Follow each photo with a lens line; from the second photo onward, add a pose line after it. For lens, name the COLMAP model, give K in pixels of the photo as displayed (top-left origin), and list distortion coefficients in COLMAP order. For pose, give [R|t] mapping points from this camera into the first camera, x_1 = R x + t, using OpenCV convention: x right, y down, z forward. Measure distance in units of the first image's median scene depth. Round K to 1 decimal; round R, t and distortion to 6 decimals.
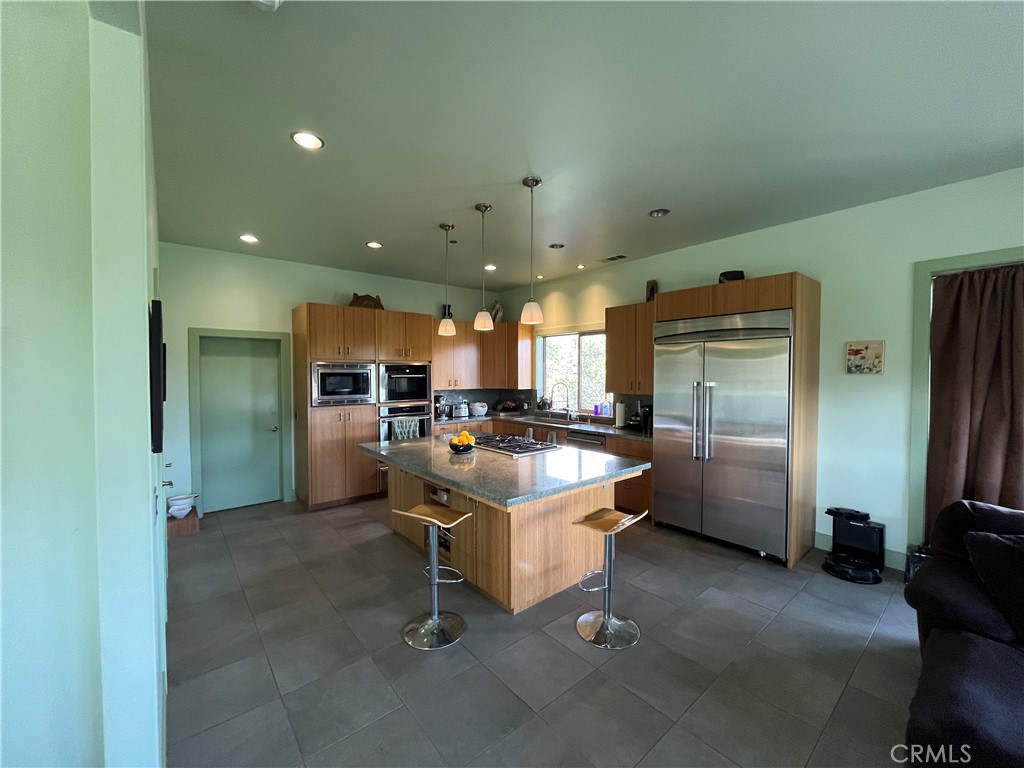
lens RADIAL K [[413.3, 0, 512.0], [0, 413.3, 384.0], [0, 0, 1]] dist [-0.000316, -0.000263]
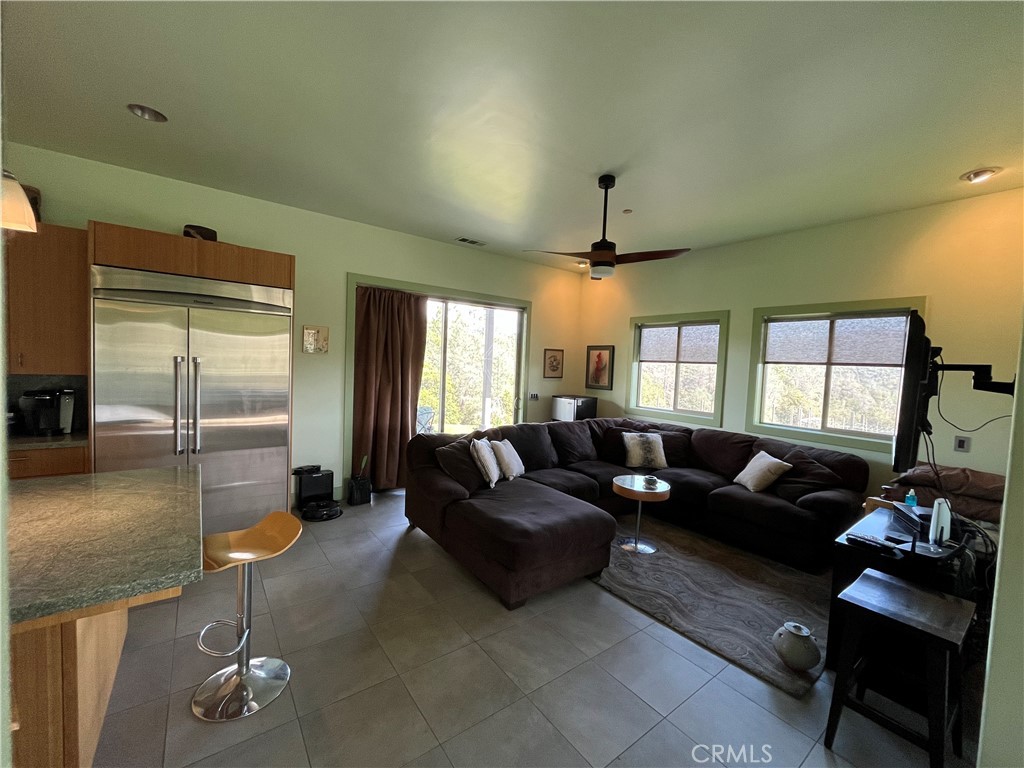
lens RADIAL K [[413.3, 0, 512.0], [0, 413.3, 384.0], [0, 0, 1]] dist [-0.000316, -0.000263]
pose [[0.047921, -0.045851, 0.997798, -0.350054], [-0.017453, 0.998755, 0.046733, -0.000186], [-0.998699, -0.019654, 0.047061, 0.366397]]
